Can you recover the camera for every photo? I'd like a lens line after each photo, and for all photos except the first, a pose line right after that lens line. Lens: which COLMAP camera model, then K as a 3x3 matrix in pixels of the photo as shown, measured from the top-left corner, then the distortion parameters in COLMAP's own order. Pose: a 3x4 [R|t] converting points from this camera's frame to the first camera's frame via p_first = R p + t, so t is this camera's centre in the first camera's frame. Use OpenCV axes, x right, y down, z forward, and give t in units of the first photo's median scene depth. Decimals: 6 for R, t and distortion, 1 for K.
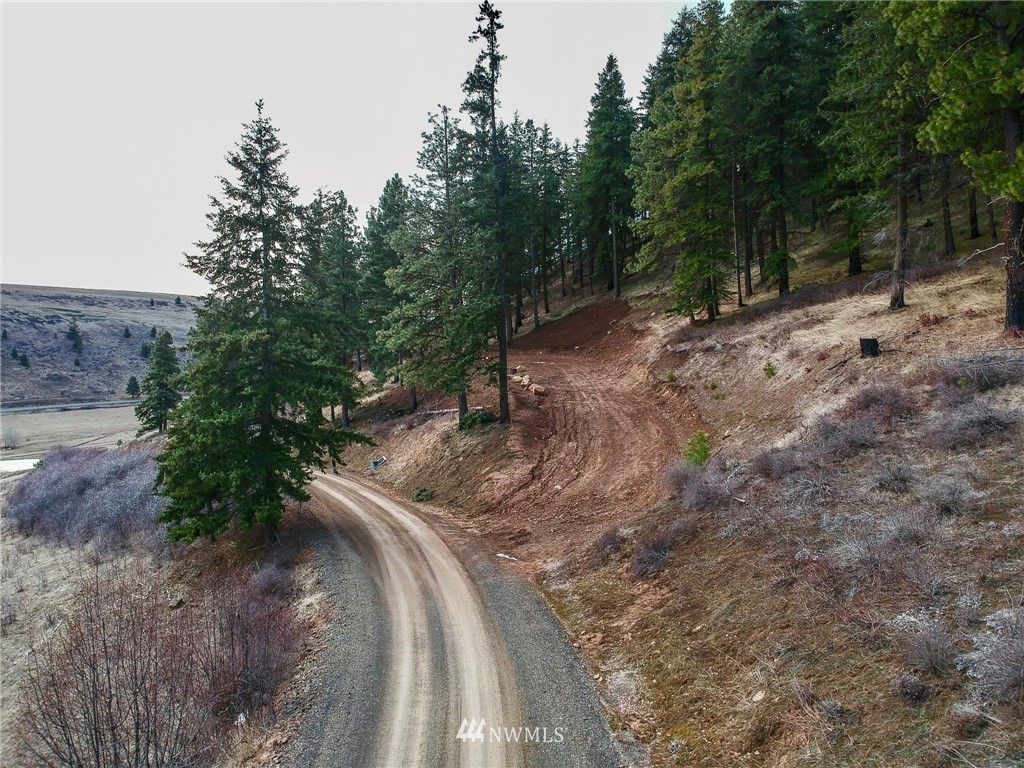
lens RADIAL K [[770.1, 0, 504.9], [0, 770.1, 359.8], [0, 0, 1]] dist [0.087802, -0.159538]
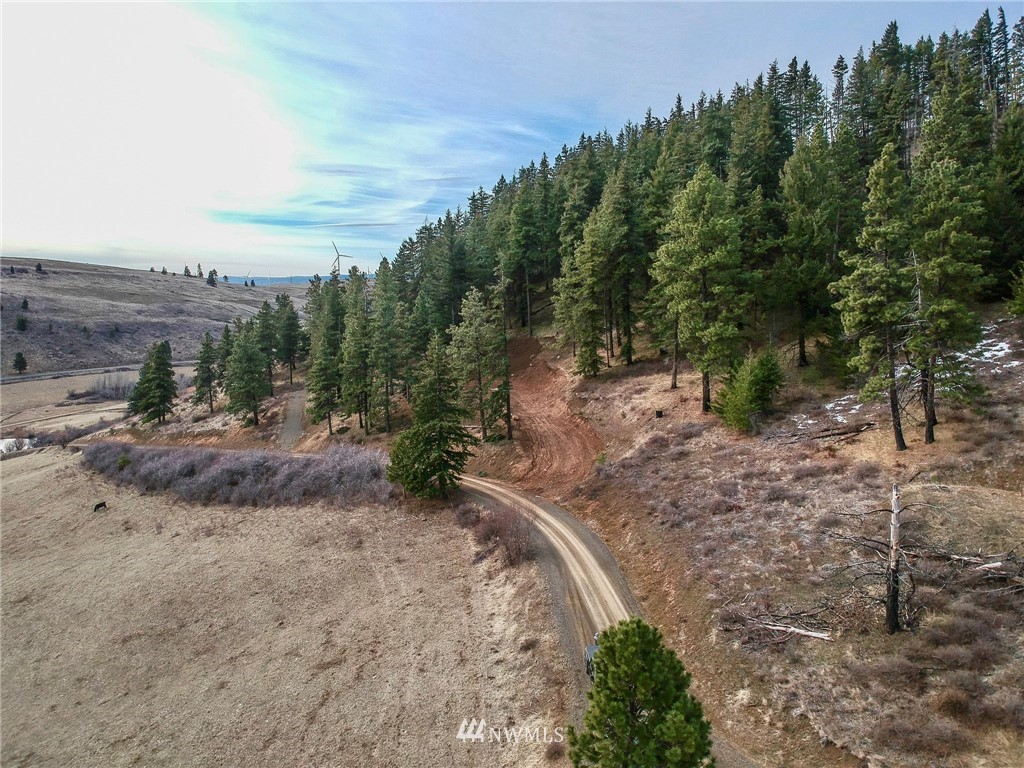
lens RADIAL K [[770.1, 0, 511.1], [0, 770.1, 381.9], [0, 0, 1]] dist [0.087802, -0.159538]
pose [[0.981919, -0.030528, 0.186824, -0.371544], [0.012750, 0.995335, 0.095630, -0.269499], [-0.188872, -0.091519, 0.977728, -1.053820]]
